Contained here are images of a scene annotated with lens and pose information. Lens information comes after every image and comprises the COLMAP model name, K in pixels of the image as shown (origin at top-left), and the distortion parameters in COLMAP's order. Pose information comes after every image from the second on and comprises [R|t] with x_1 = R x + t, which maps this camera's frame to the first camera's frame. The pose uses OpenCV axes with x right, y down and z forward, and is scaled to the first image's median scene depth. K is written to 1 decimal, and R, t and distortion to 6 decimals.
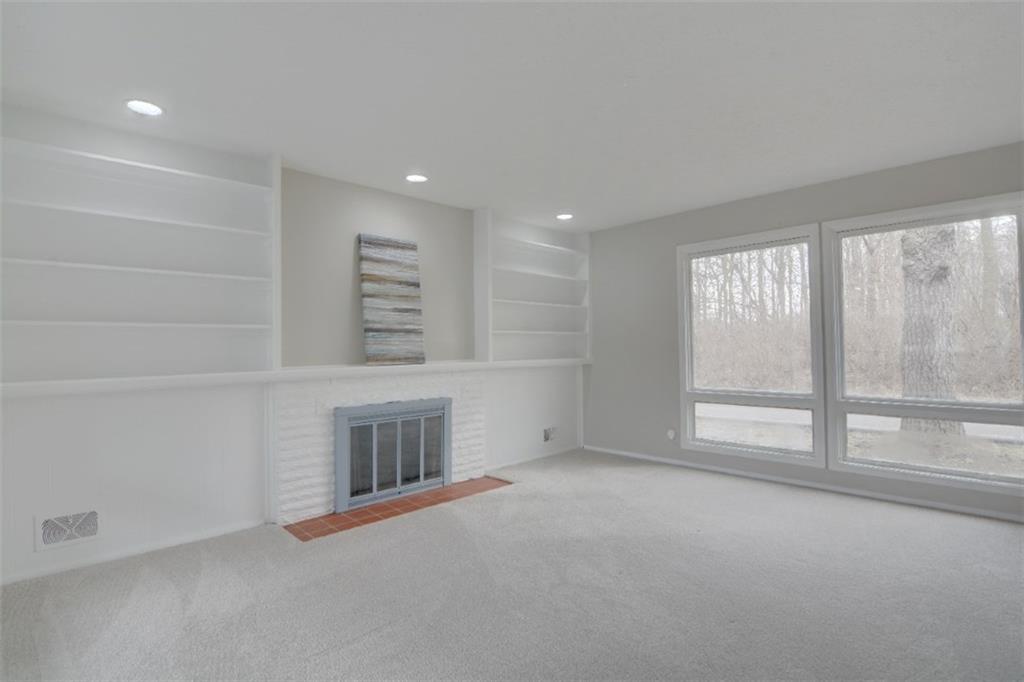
lens RADIAL K [[496.8, 0, 500.6], [0, 496.8, 338.8], [0, 0, 1]] dist [-0.004748, -0.011182]
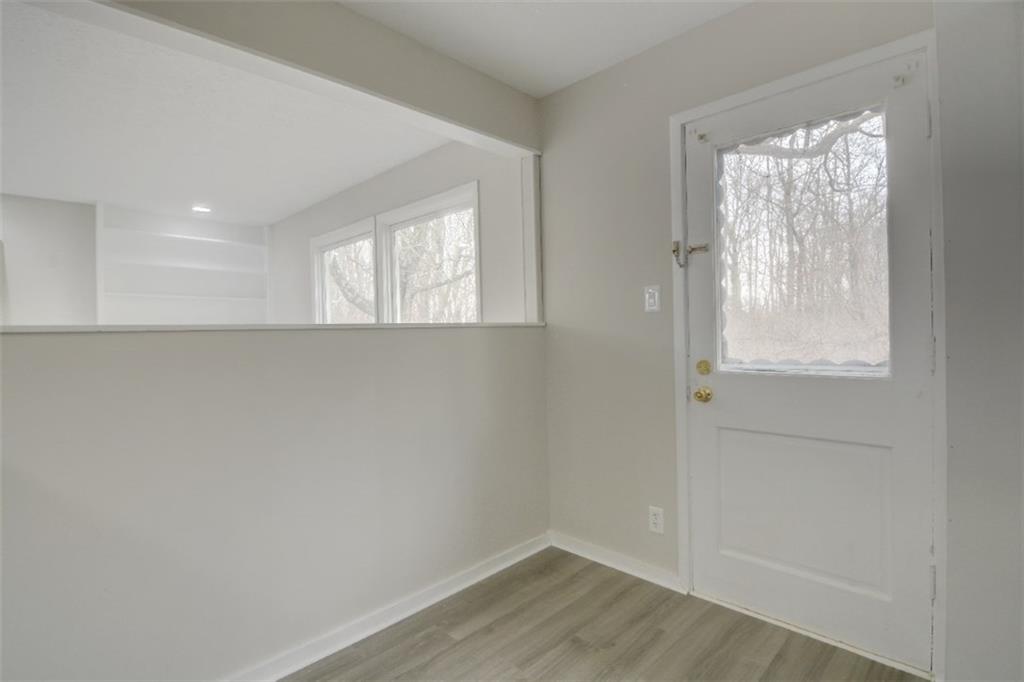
lens RADIAL K [[496.8, 0, 500.6], [0, 496.8, 338.8], [0, 0, 1]] dist [-0.004748, -0.011182]
pose [[0.999800, -0.009363, 0.017692, 0.891606], [0.008898, 0.999619, 0.026147, -0.006018], [-0.017930, -0.025984, 0.999502, -0.034546]]
